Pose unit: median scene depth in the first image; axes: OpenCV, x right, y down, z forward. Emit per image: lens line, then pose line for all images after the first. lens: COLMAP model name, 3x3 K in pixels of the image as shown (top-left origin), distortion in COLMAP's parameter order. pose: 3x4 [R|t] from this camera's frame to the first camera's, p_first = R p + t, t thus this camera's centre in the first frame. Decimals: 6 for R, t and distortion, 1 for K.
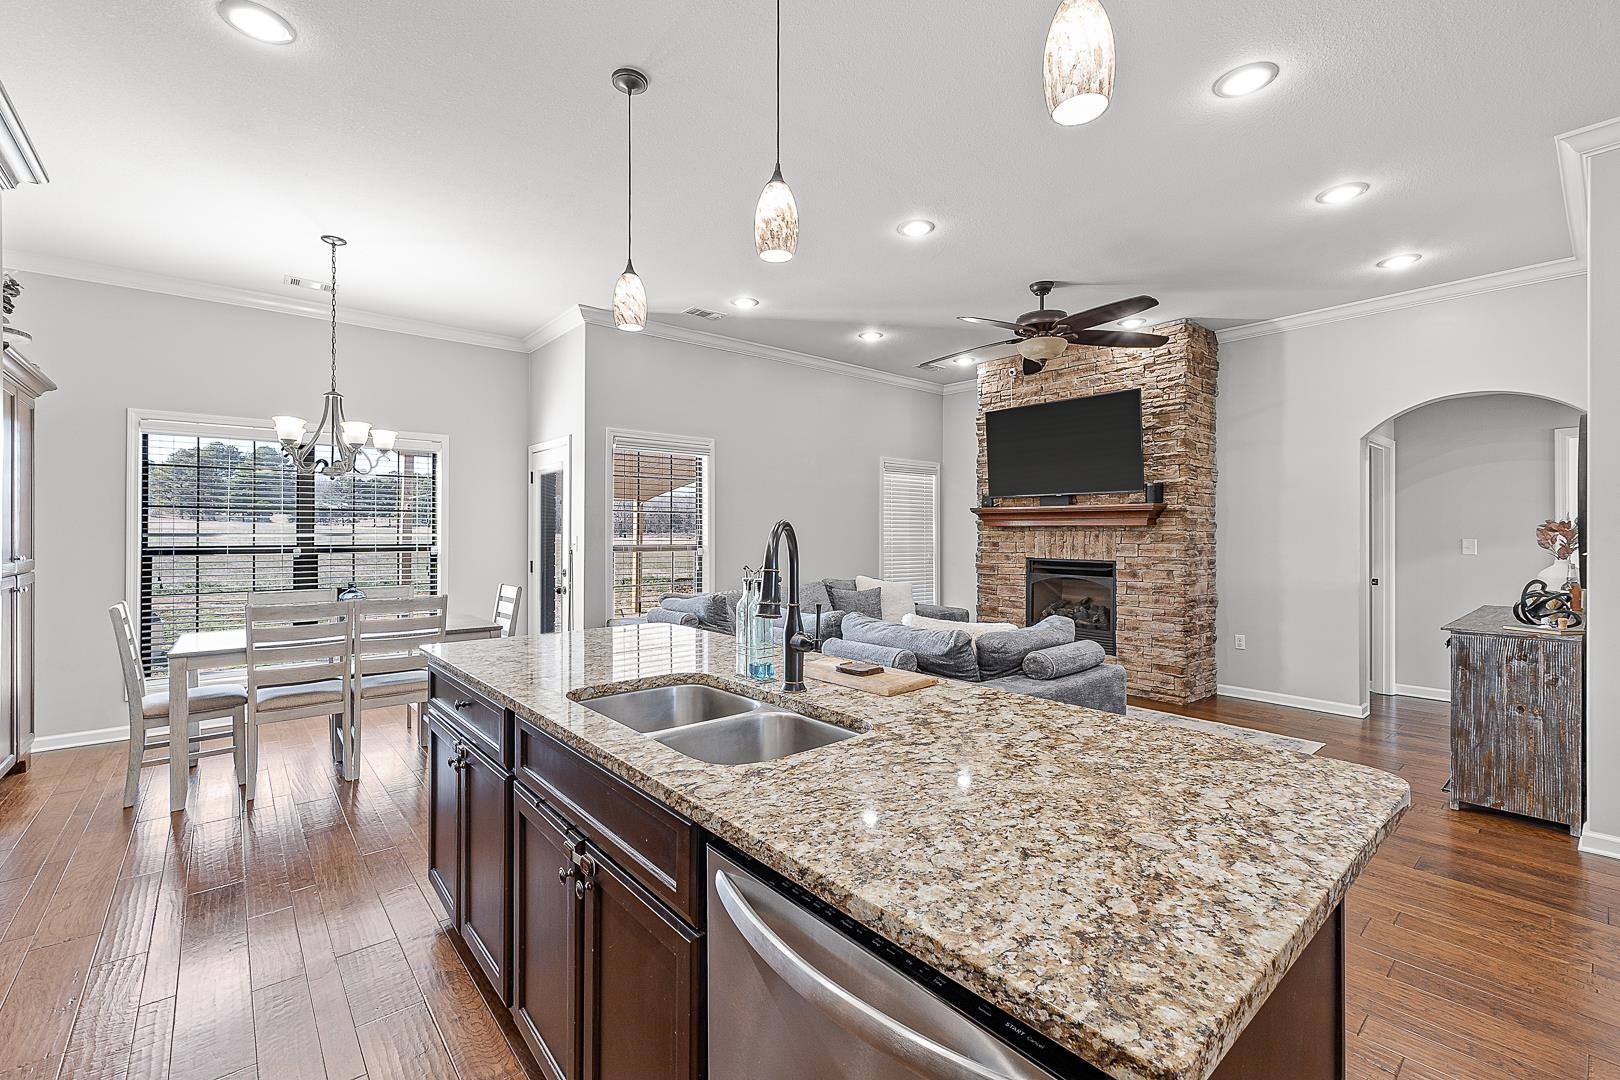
lens RADIAL K [[690.4, 0, 803.2], [0, 690.4, 537.4], [0, 0, 1]] dist [0.000705, 0.000316]
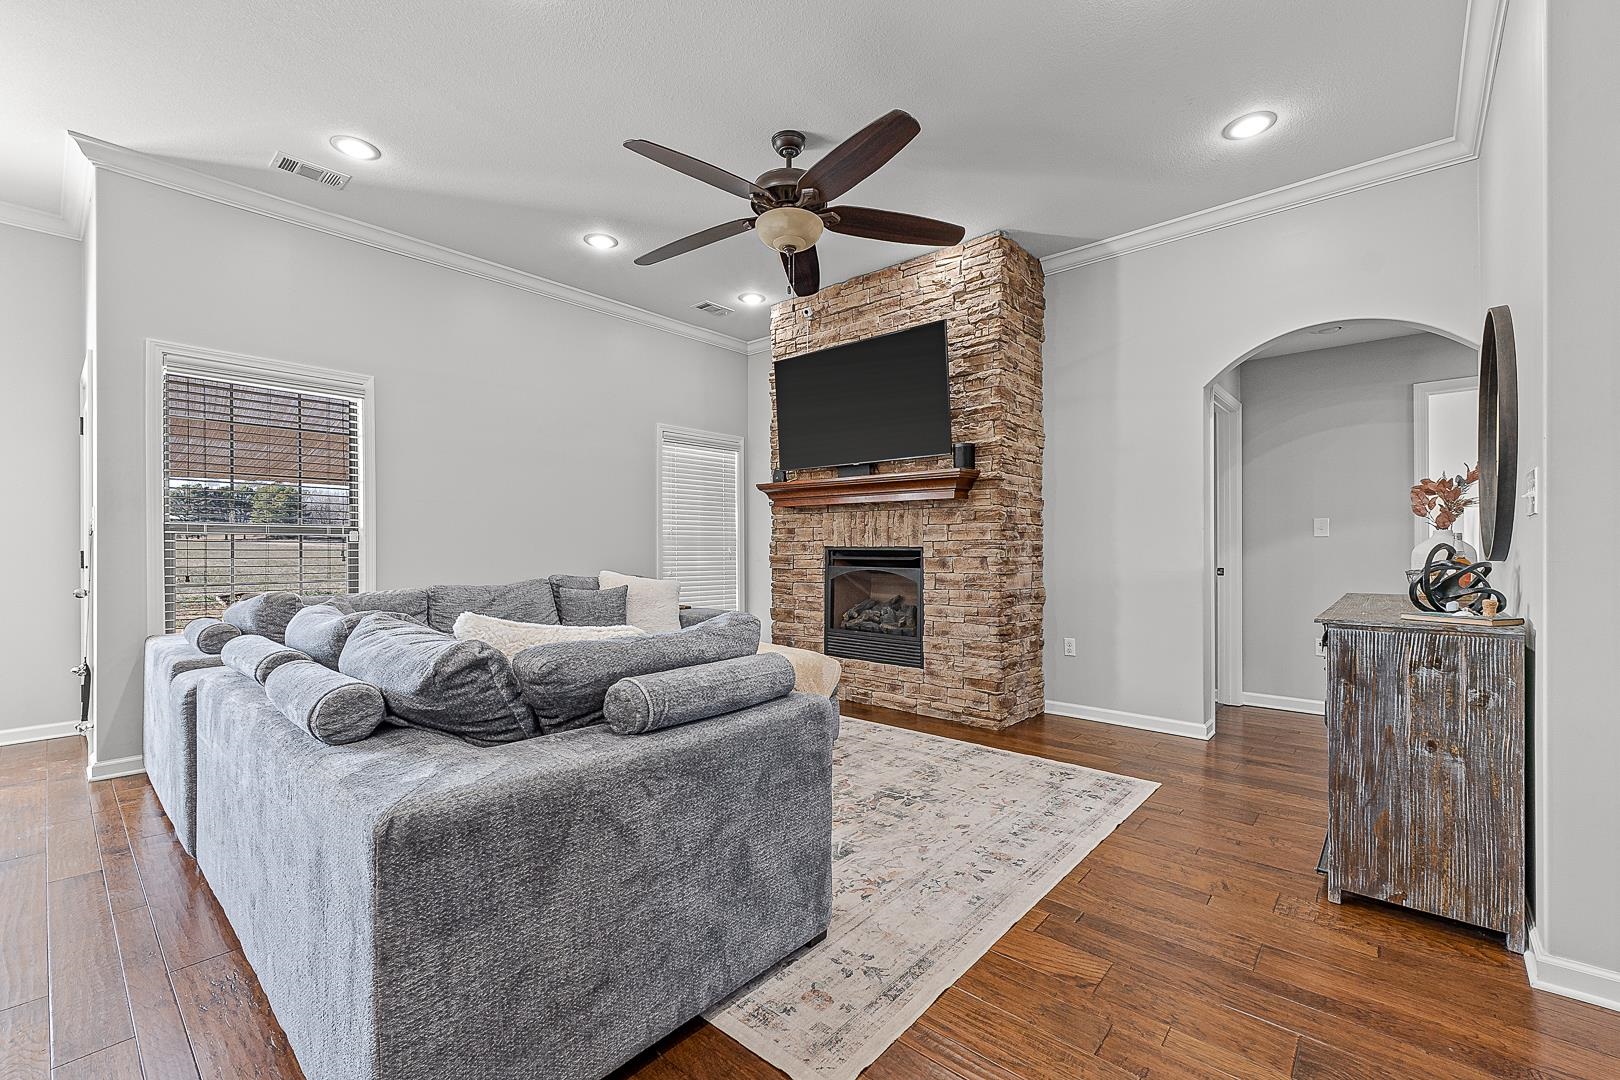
lens RADIAL K [[678.2, 0, 812.3], [0, 678.2, 551.2], [0, 0, 1]] dist [0.000987, 0.000331]
pose [[0.988553, -0.002270, 0.150857, 0.226672], [0.002367, 0.999997, -0.000459, 0.041232], [-0.150856, 0.000811, 0.988555, 0.276431]]
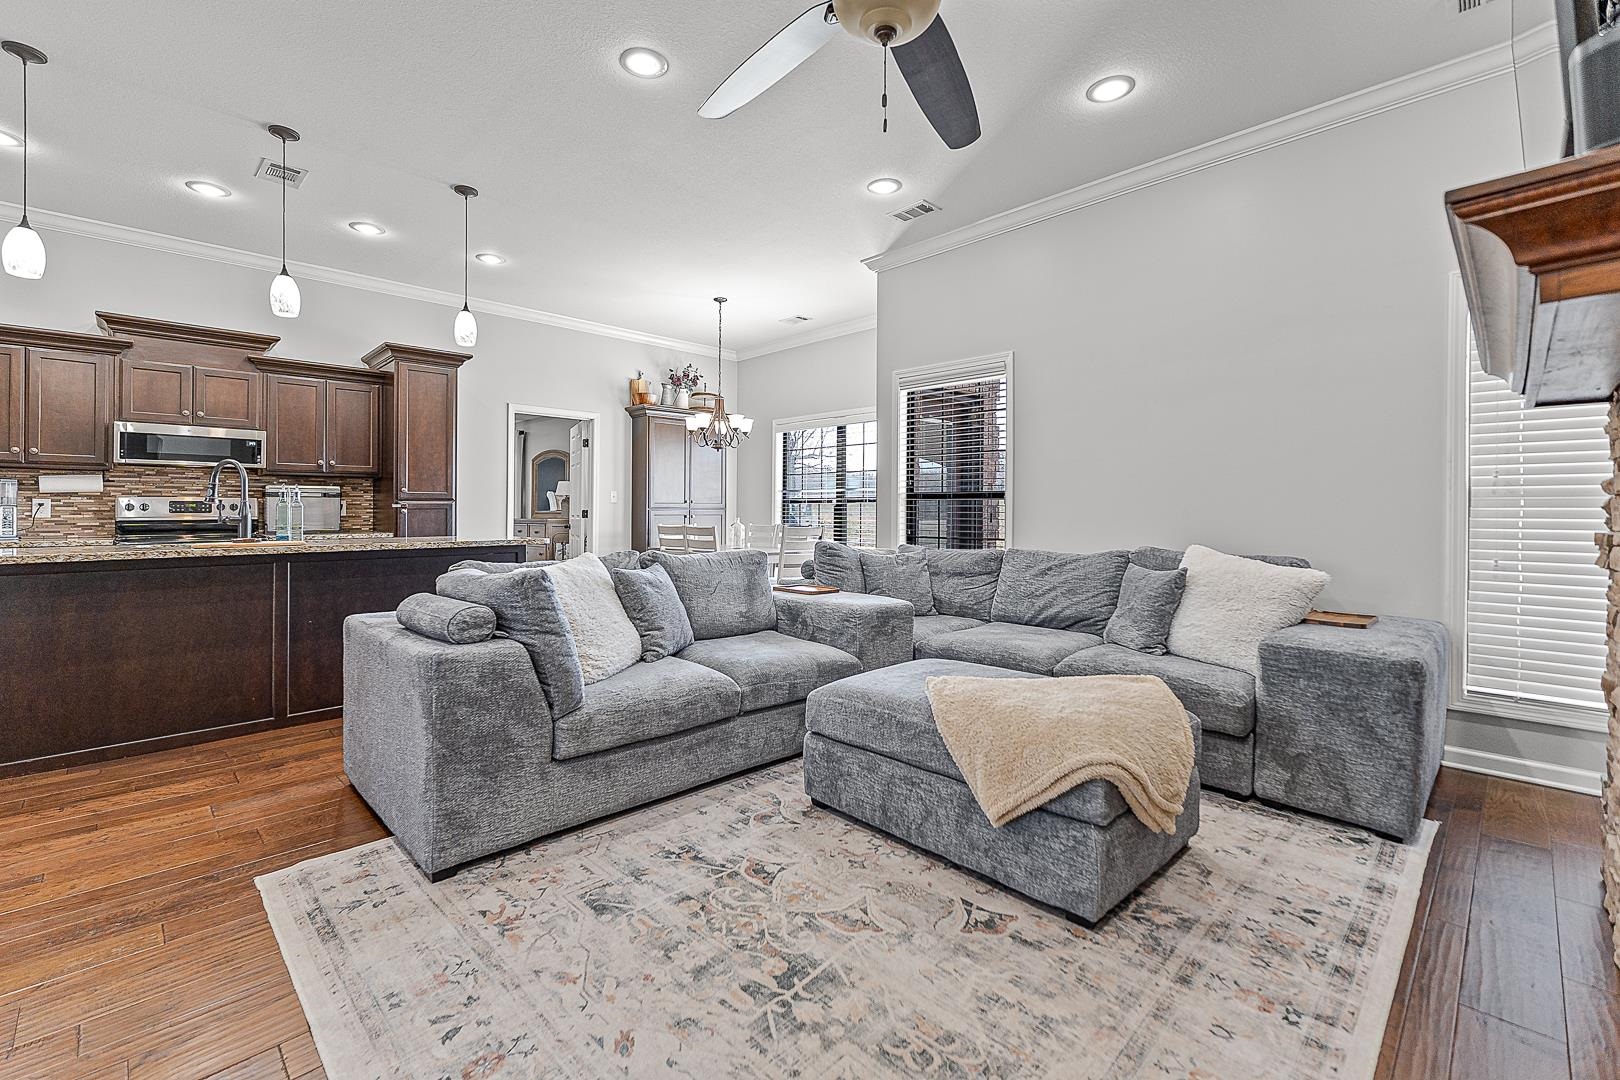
lens RADIAL K [[696.8, 0, 802.9], [0, 696.8, 511.8], [0, 0, 1]] dist [0.002205, 0.000334]
pose [[0.070982, 0.000962, -0.997477, 0.670615], [-0.003204, 0.999995, 0.000736, 0.038201], [0.997472, 0.003143, 0.070985, 0.786999]]
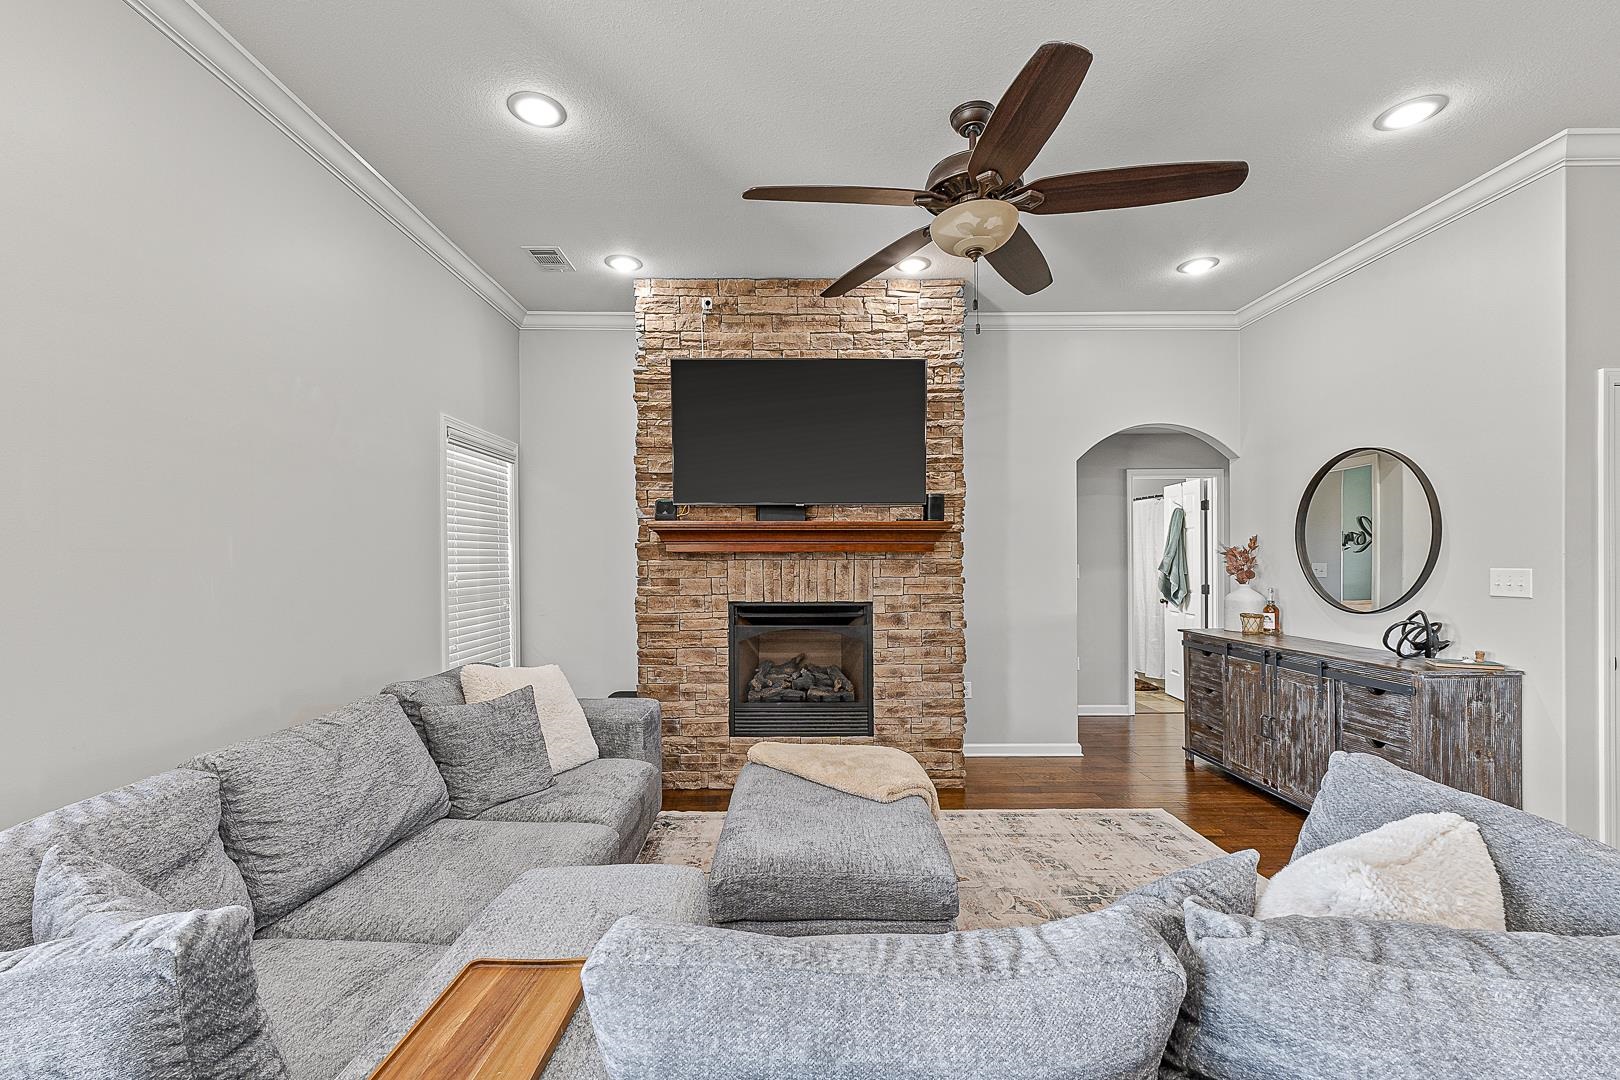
lens RADIAL K [[684.3, 0, 802.3], [0, 684.3, 559.9], [0, 0, 1]] dist [0.000931, 0.000368]
pose [[0.633763, -0.011450, 0.773443, -0.142203], [0.009600, 0.999930, 0.006937, -0.015297], [-0.773468, 0.003028, 0.633828, 0.649714]]
